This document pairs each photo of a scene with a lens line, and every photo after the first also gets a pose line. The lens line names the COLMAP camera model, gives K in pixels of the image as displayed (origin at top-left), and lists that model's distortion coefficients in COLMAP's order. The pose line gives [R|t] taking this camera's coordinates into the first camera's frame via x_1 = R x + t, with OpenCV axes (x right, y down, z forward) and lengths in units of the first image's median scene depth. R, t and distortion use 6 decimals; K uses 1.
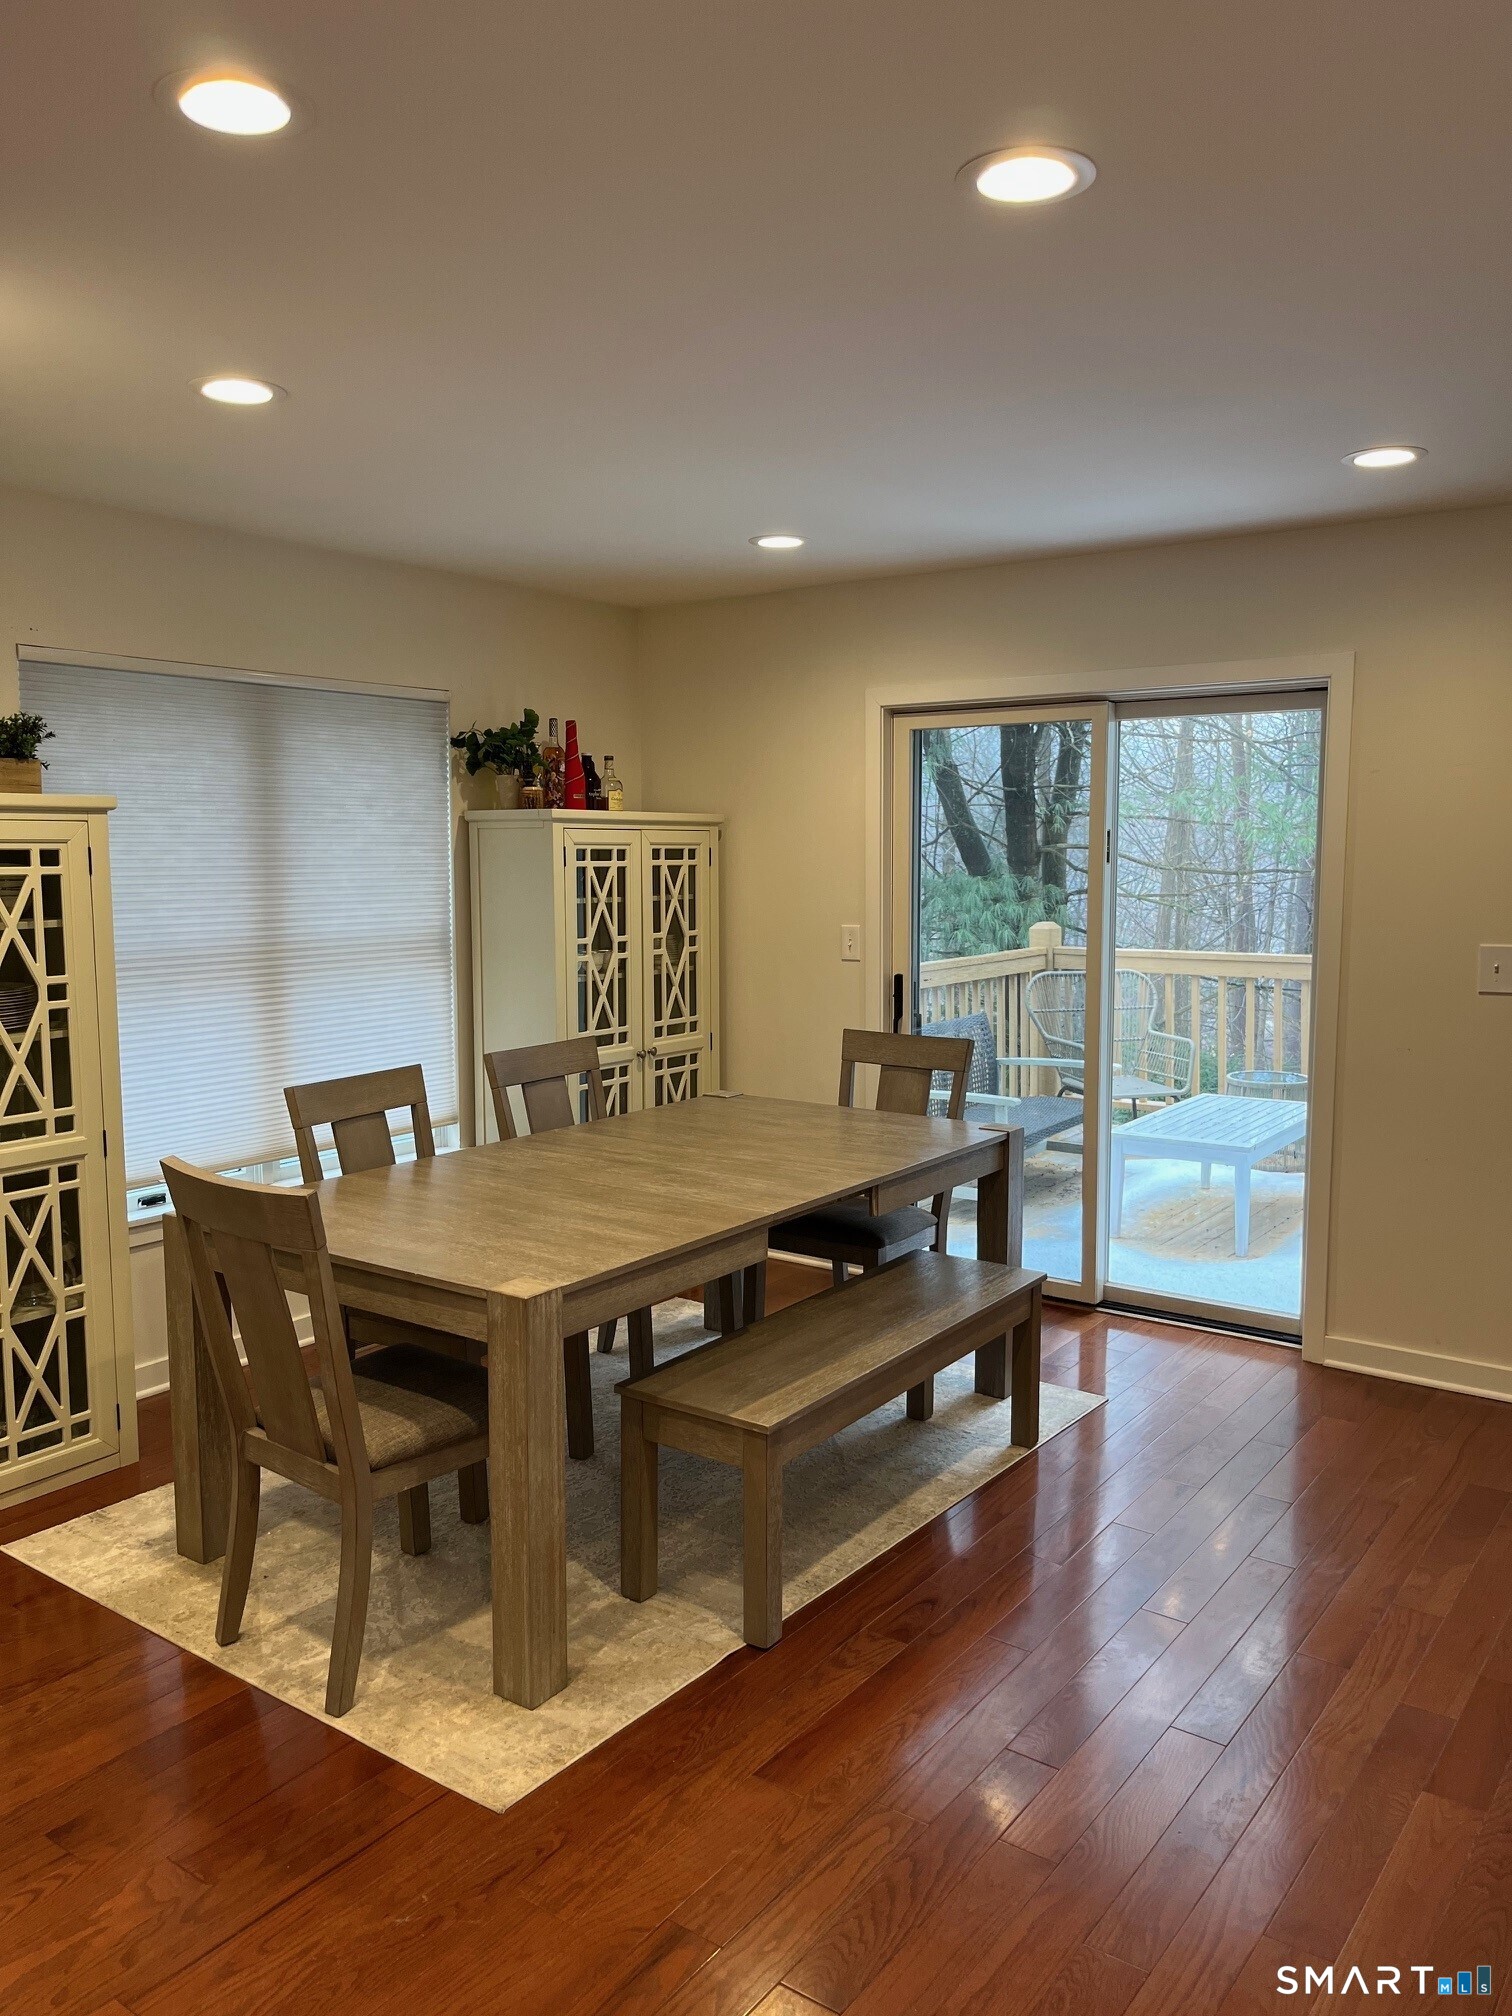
lens RADIAL K [[1522.0, 0, 763.7], [0, 1522.0, 1015.1], [0, 0, 1]] dist [0.057858, -0.070084]
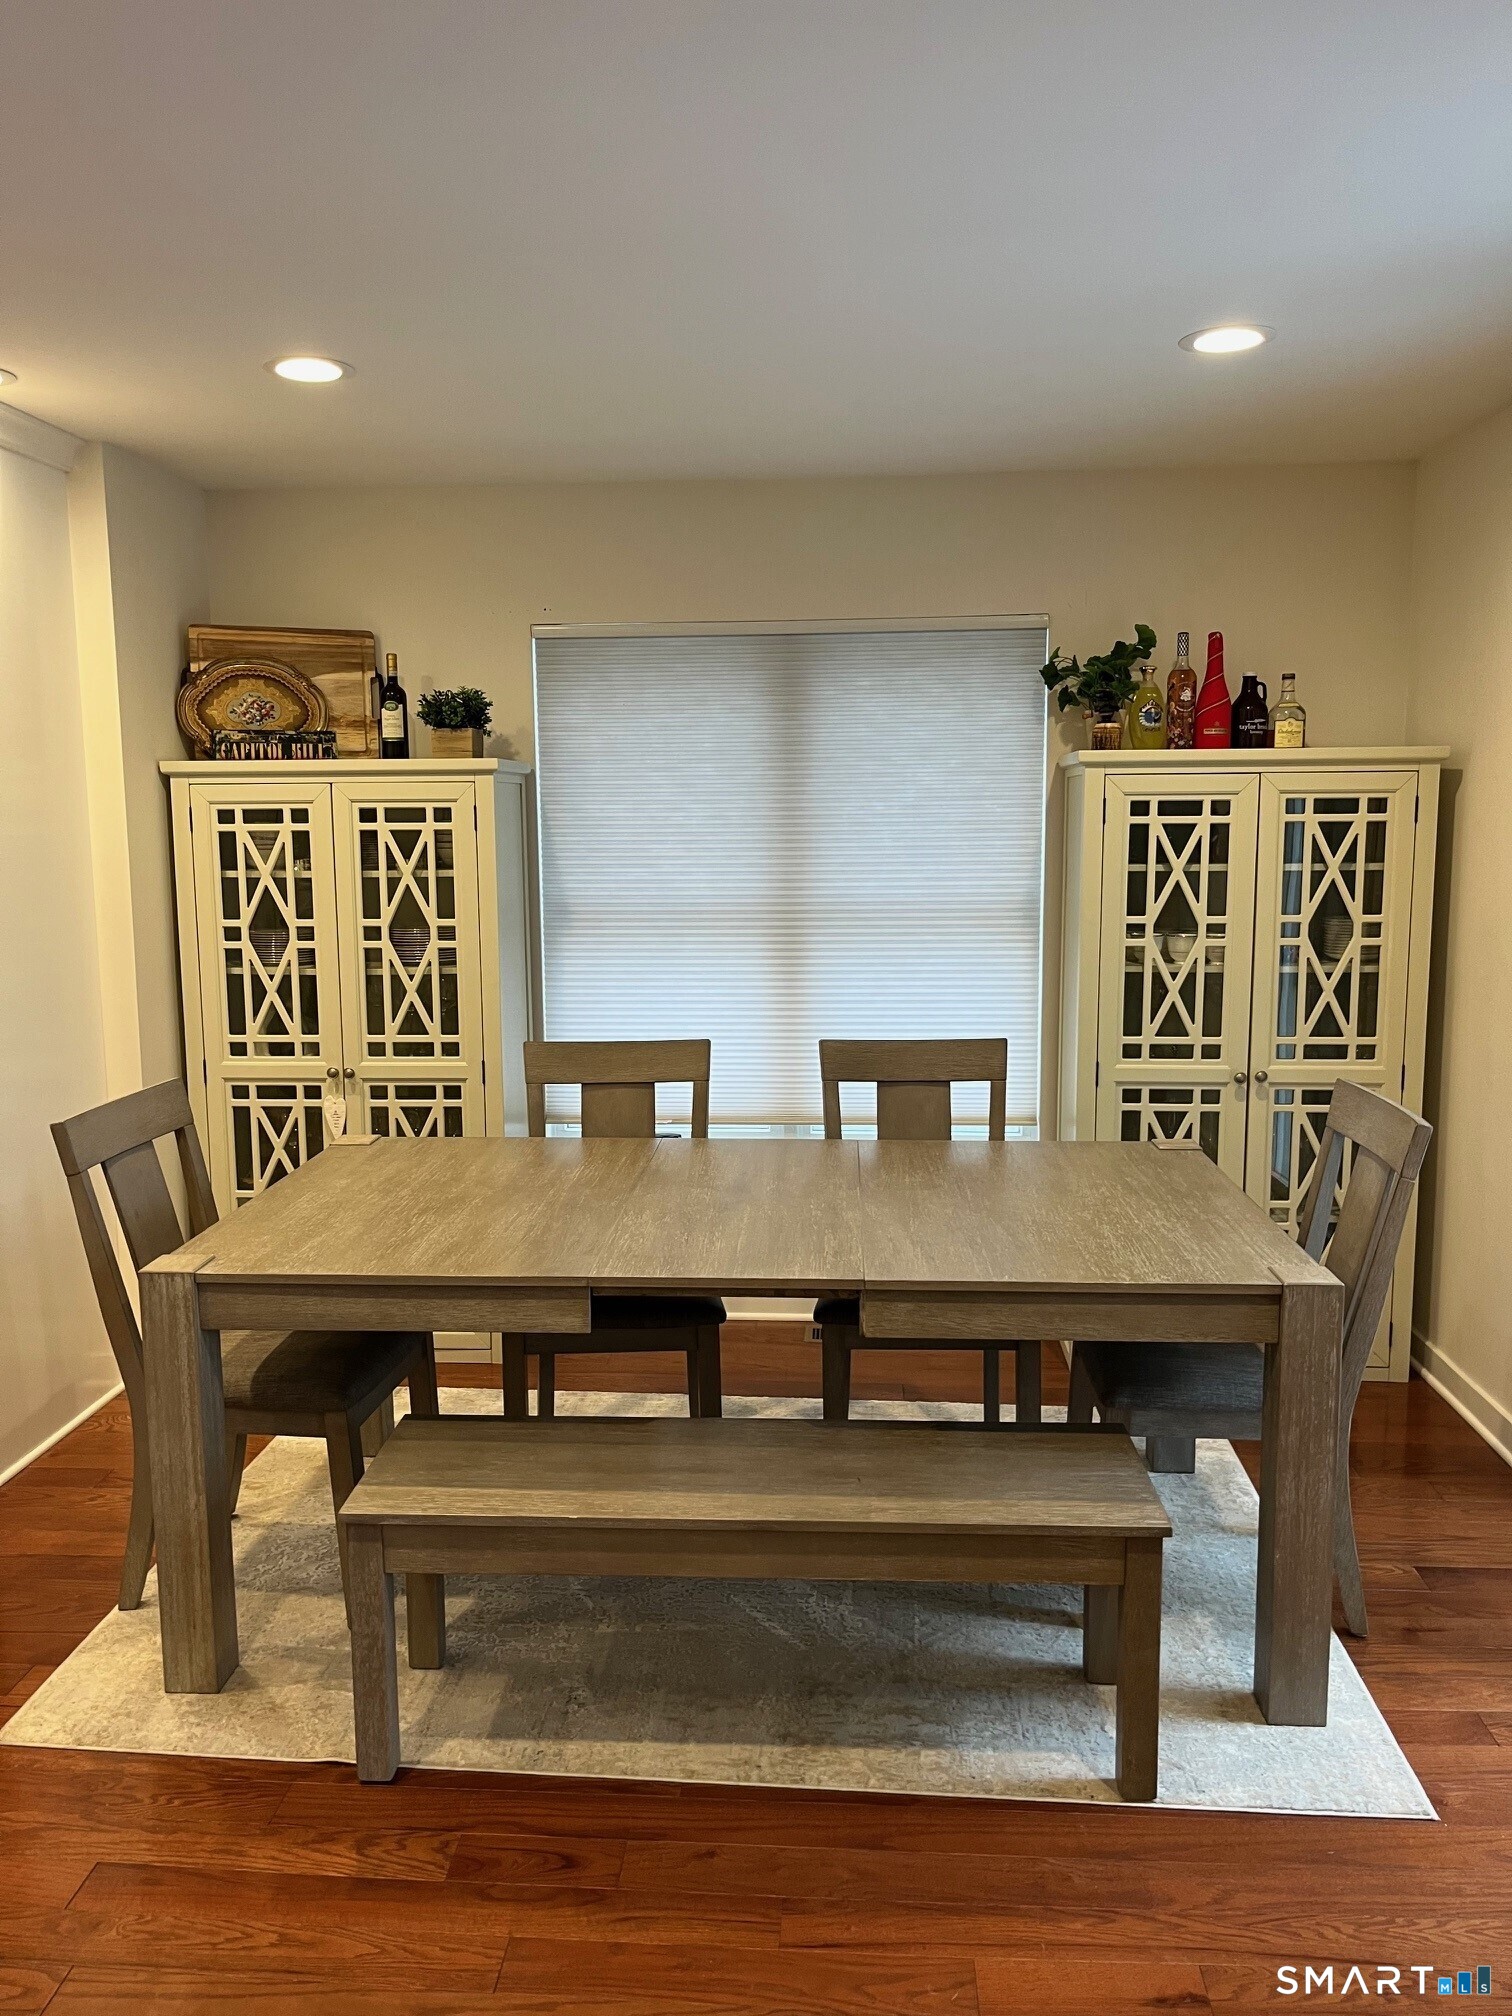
lens RADIAL K [[1522.0, 0, 751.2], [0, 1522.0, 1014.8], [0, 0, 1]] dist [0.057858, -0.070084]
pose [[0.523185, 0.110261, -0.845056, 0.520454], [-0.085588, 0.993380, 0.076625, -0.051158], [0.847910, 0.032237, 0.529159, 0.496568]]
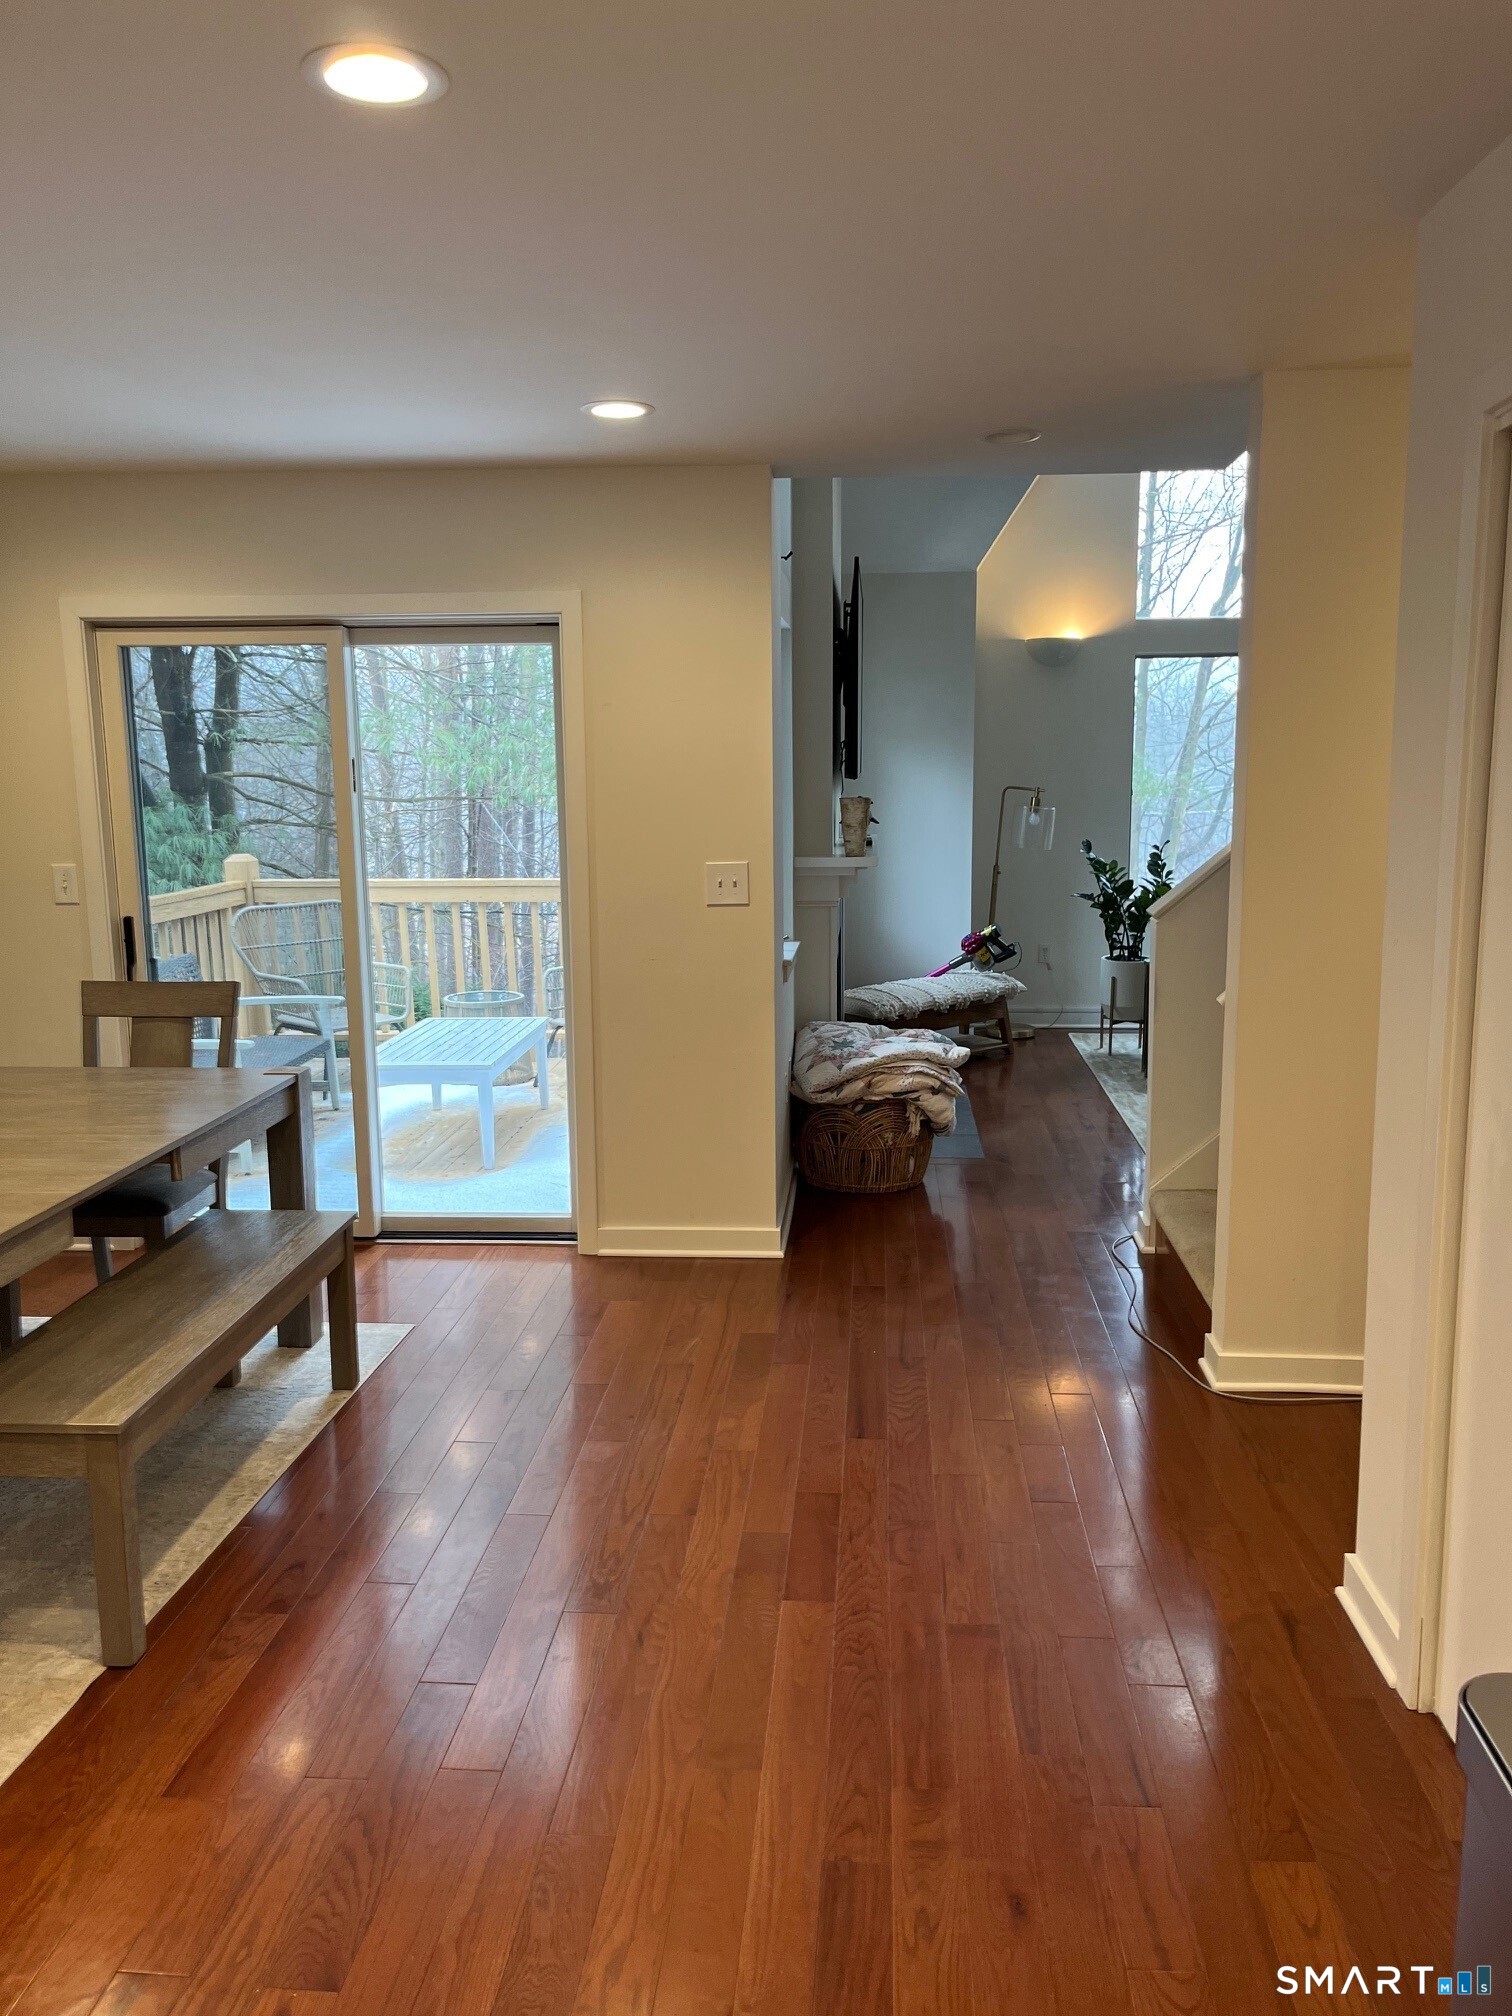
lens RADIAL K [[1522.0, 0, 769.7], [0, 1522.0, 1004.0], [0, 0, 1]] dist [0.057858, -0.070084]
pose [[0.851722, -0.086274, 0.516842, -0.077992], [0.065697, 0.996152, 0.058018, -0.003613], [-0.519858, -0.015460, 0.854113, 0.020371]]
